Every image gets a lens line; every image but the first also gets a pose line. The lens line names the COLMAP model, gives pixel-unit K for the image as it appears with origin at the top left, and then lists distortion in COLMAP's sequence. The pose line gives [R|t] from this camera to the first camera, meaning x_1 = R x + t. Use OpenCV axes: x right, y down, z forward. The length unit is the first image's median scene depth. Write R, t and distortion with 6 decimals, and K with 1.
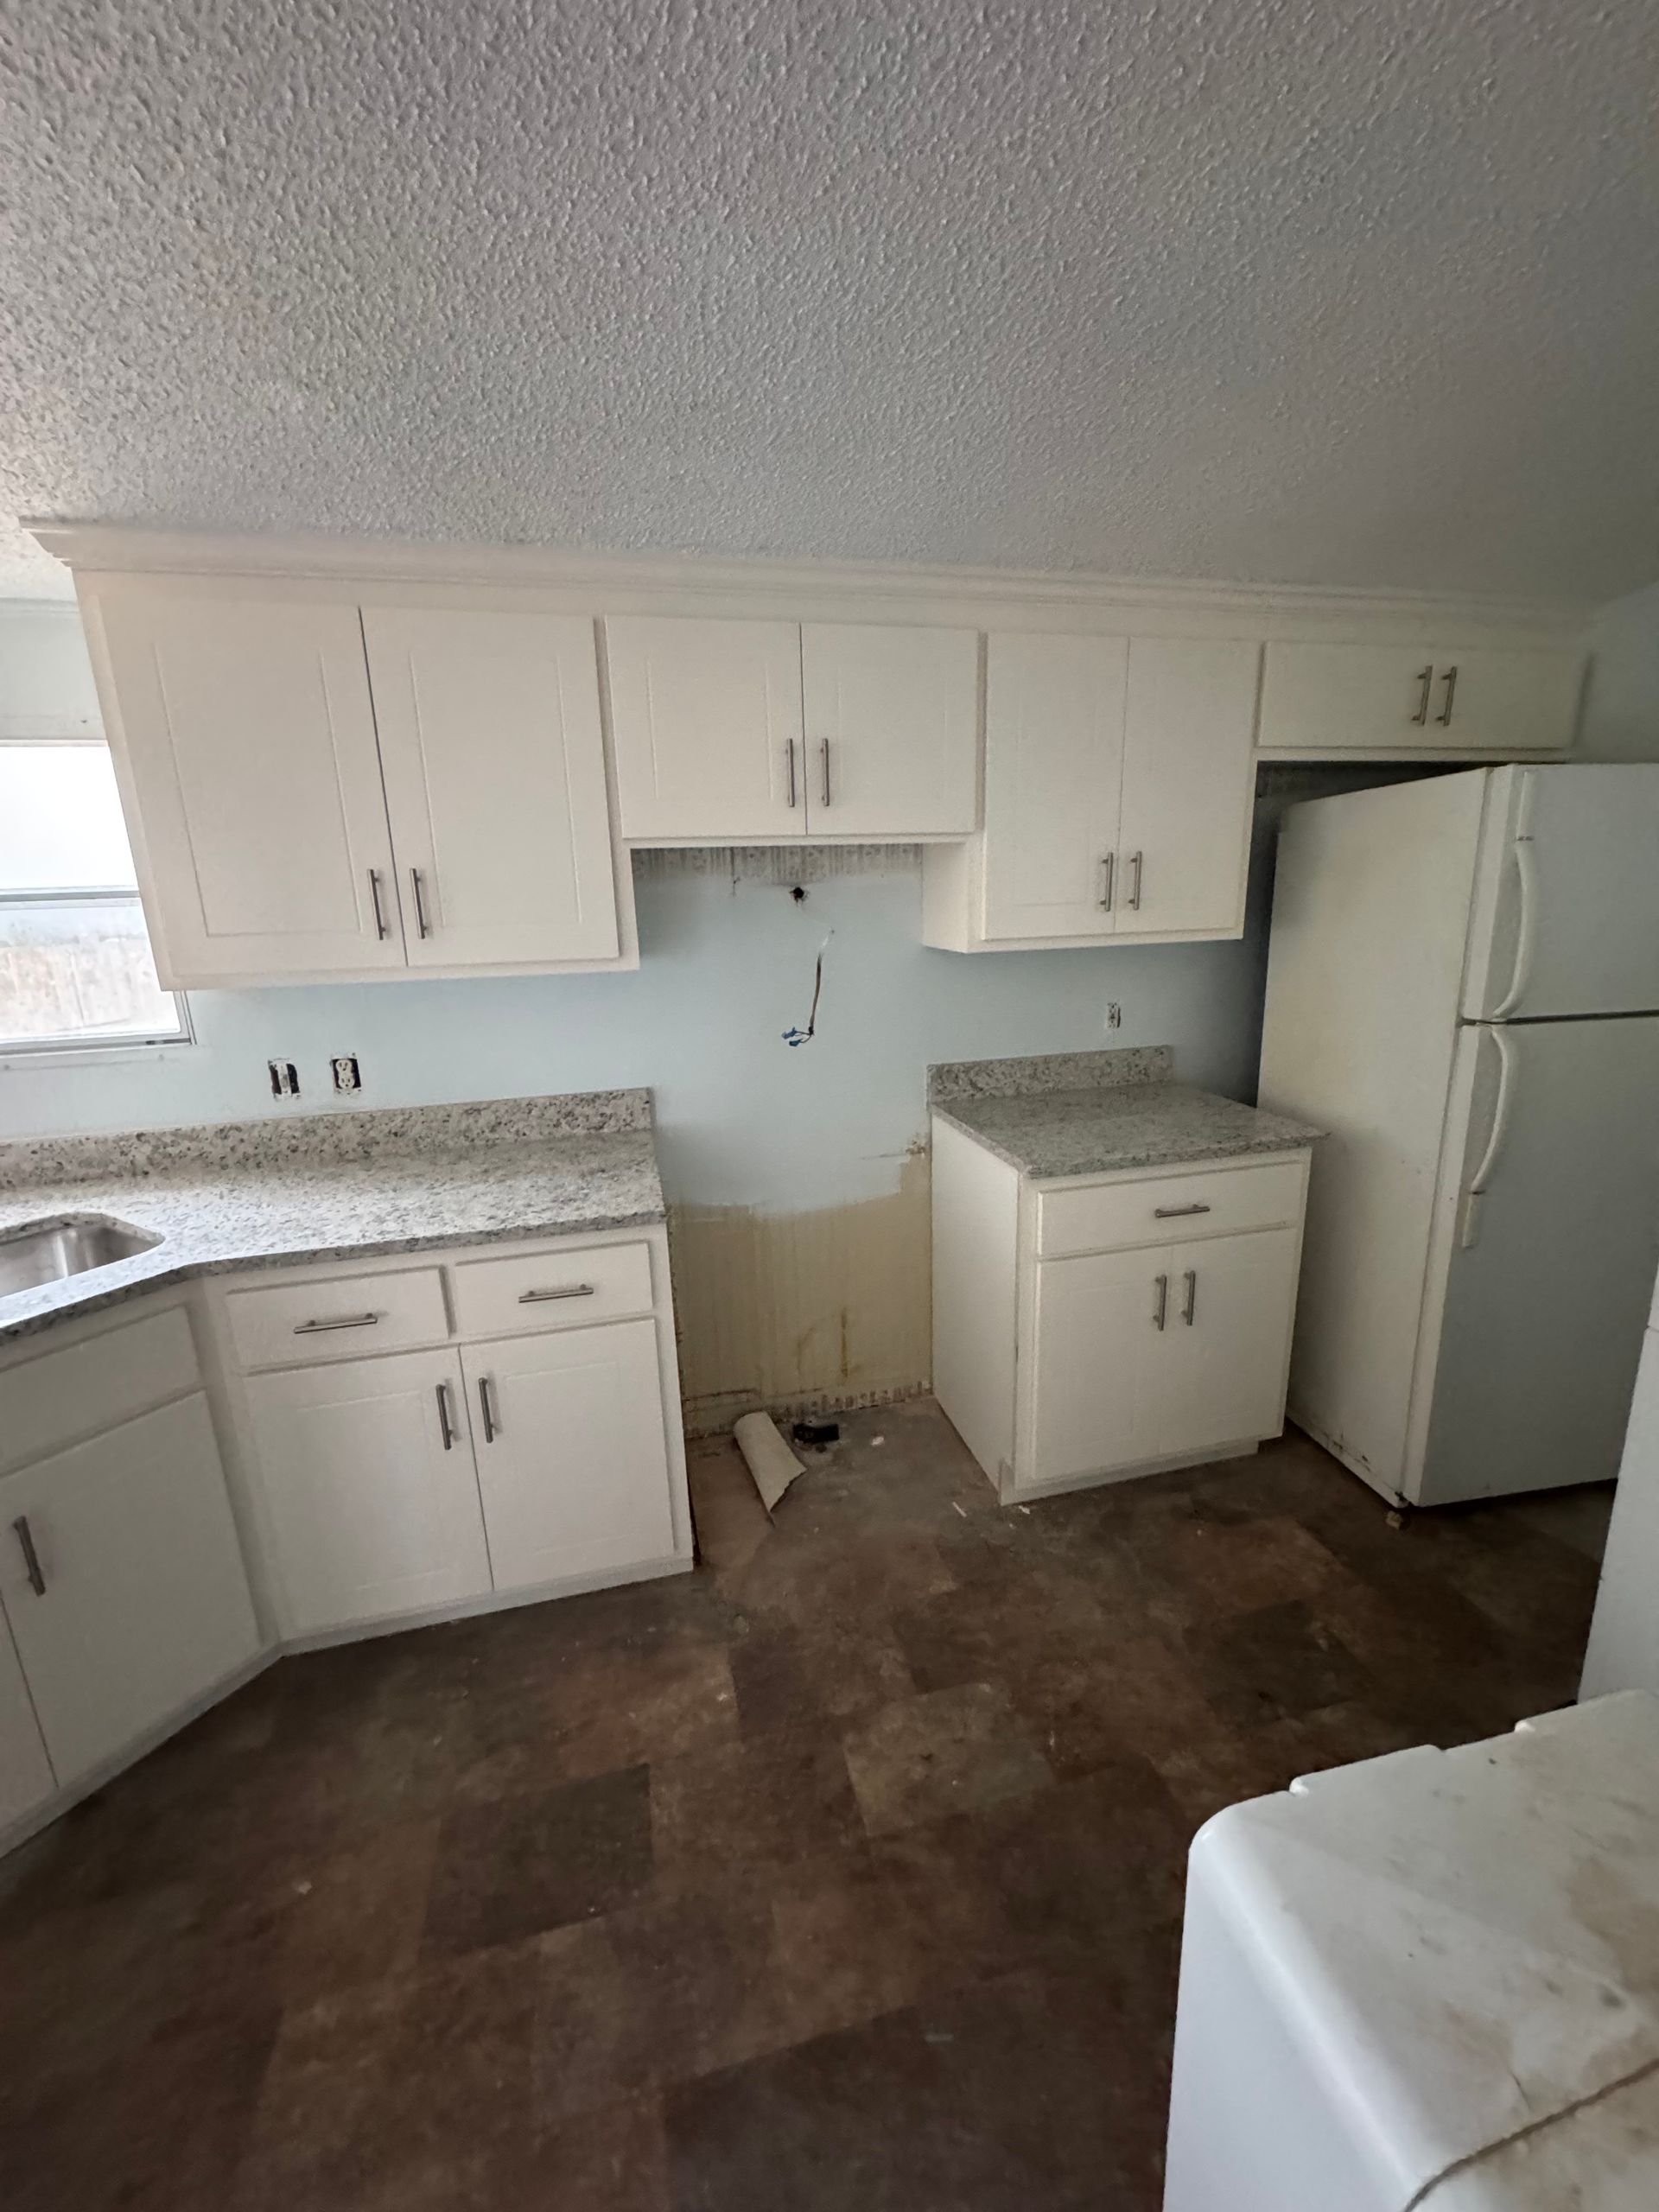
lens RADIAL K [[880.5, 0, 829.5], [0, 880.5, 1106.0], [0, 0, 1]] dist [-0.001258, 0.000215]
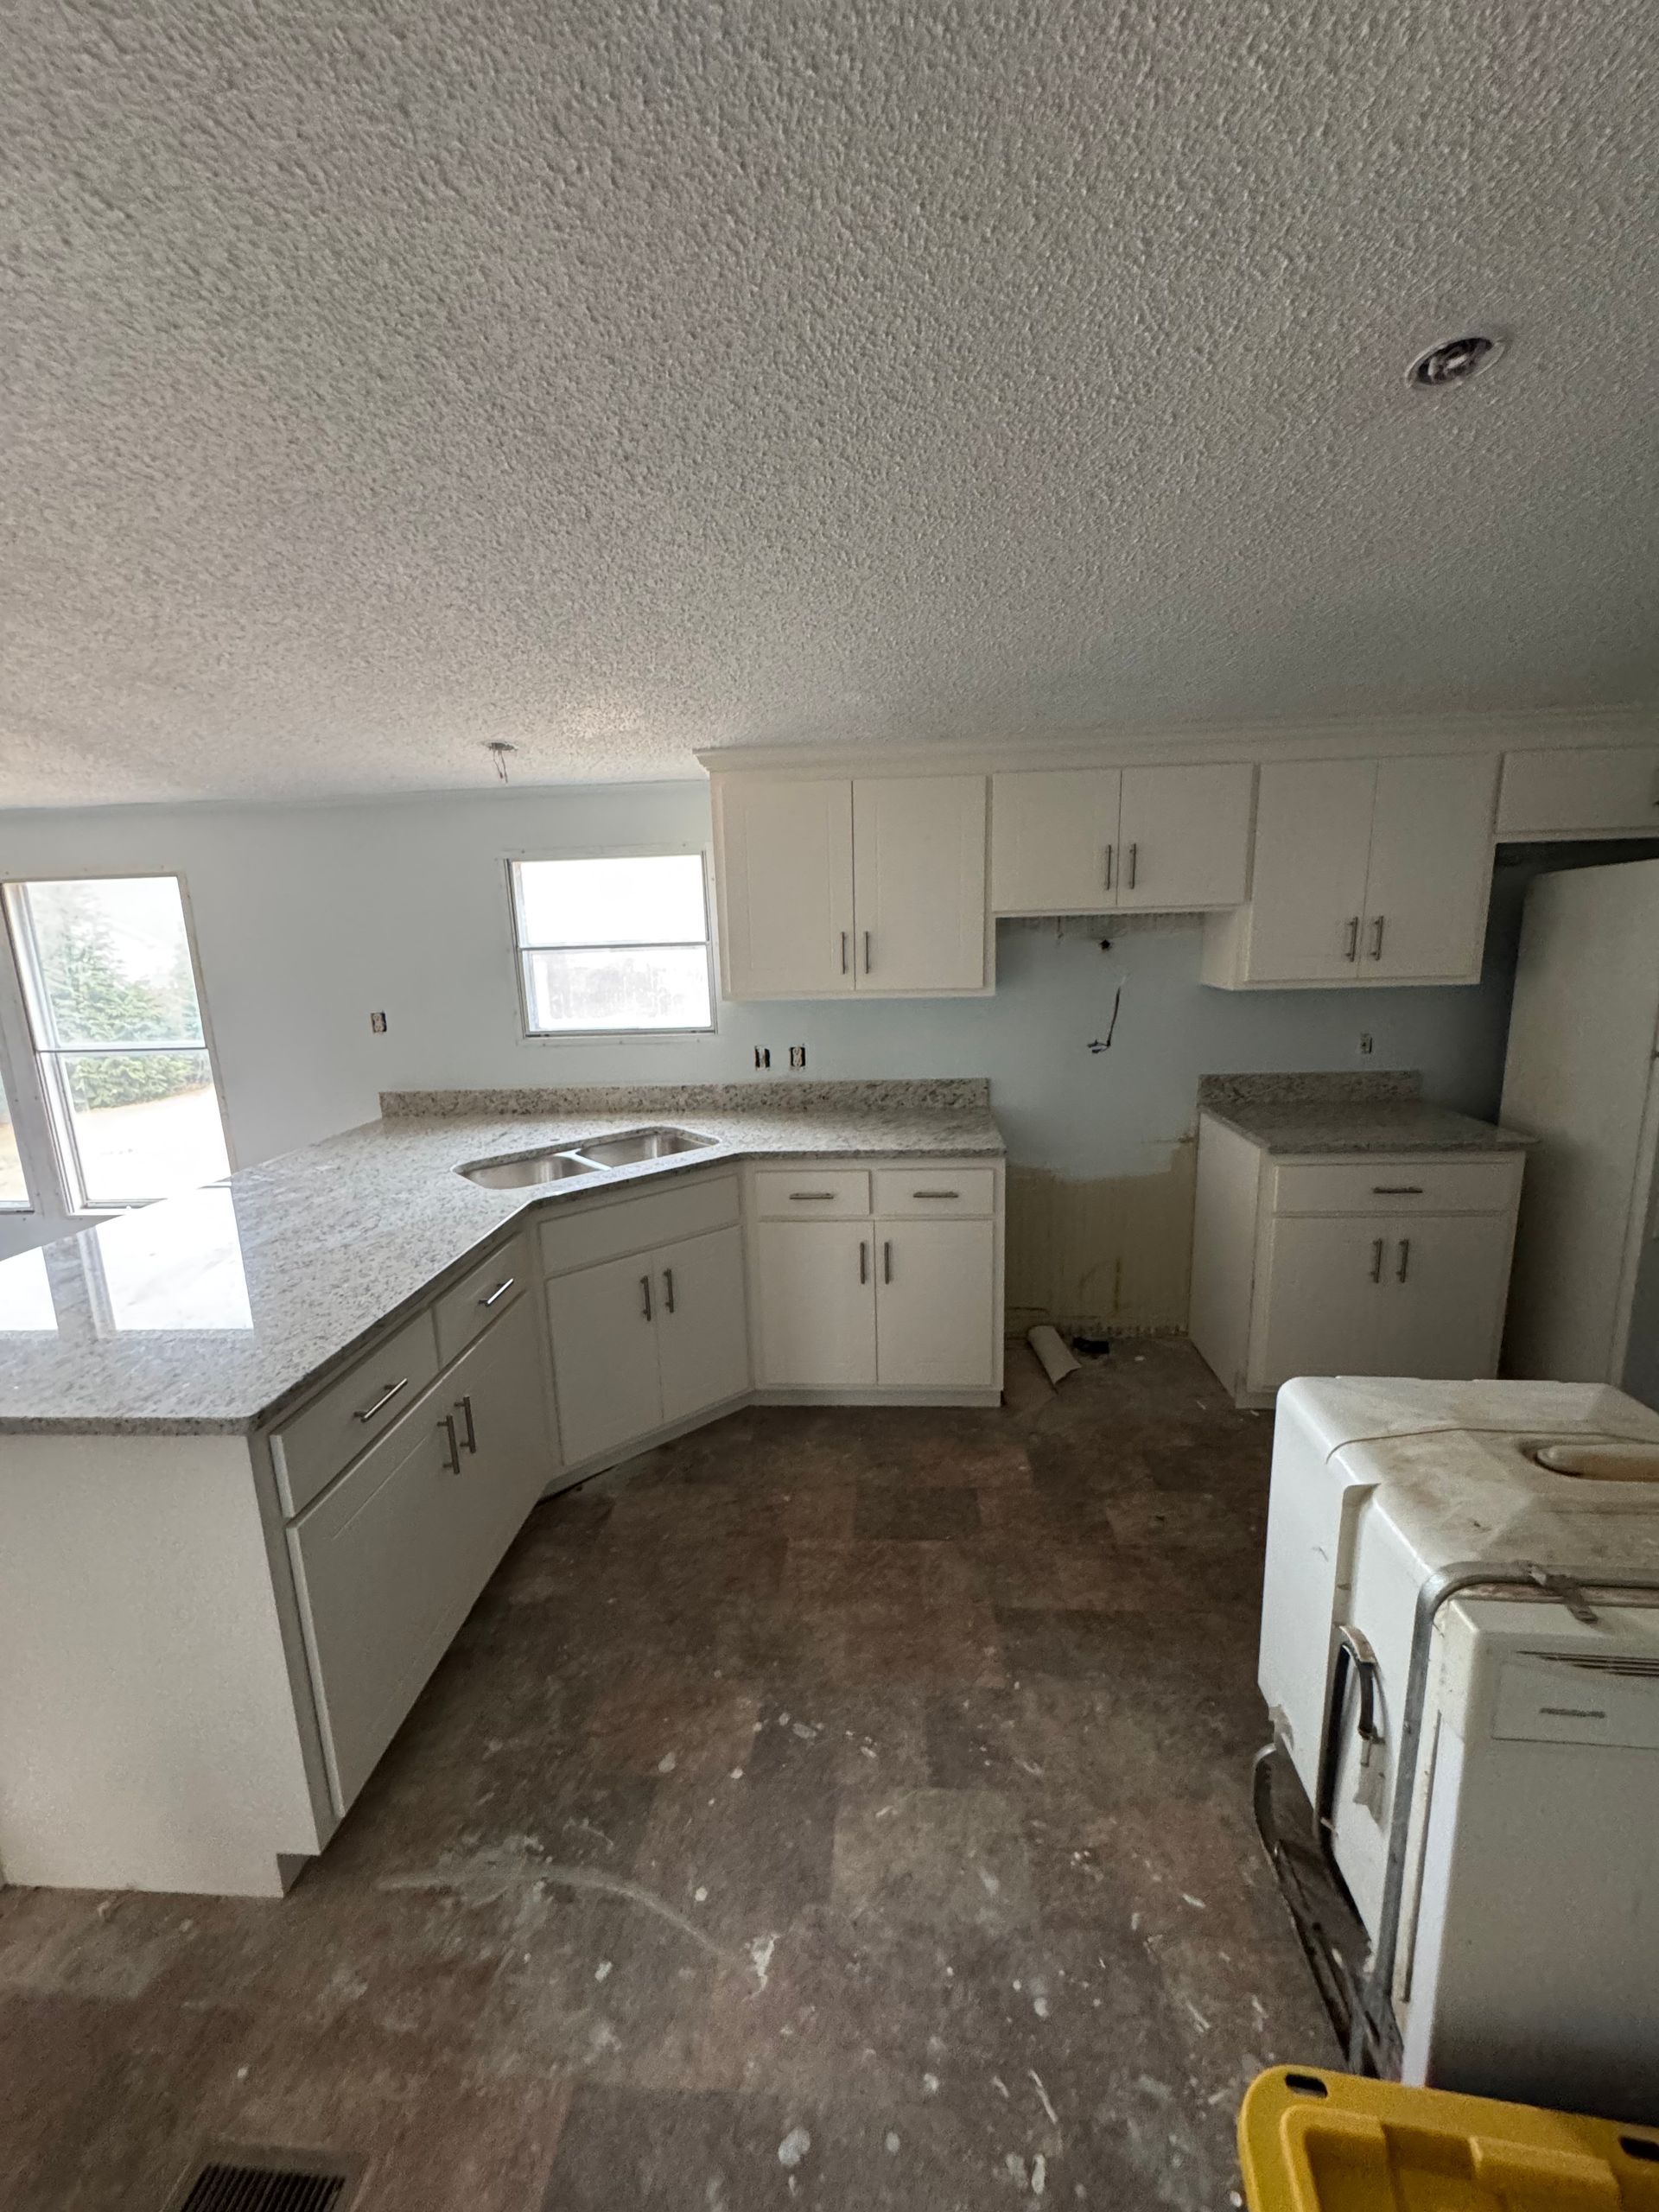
lens RADIAL K [[880.5, 0, 829.5], [0, 880.5, 1106.0], [0, 0, 1]] dist [-0.001258, 0.000215]
pose [[0.950927, 0.063971, -0.302729, -0.014261], [-0.073883, 0.997037, -0.021392, 0.082635], [0.300463, 0.042708, 0.952837, -0.494253]]
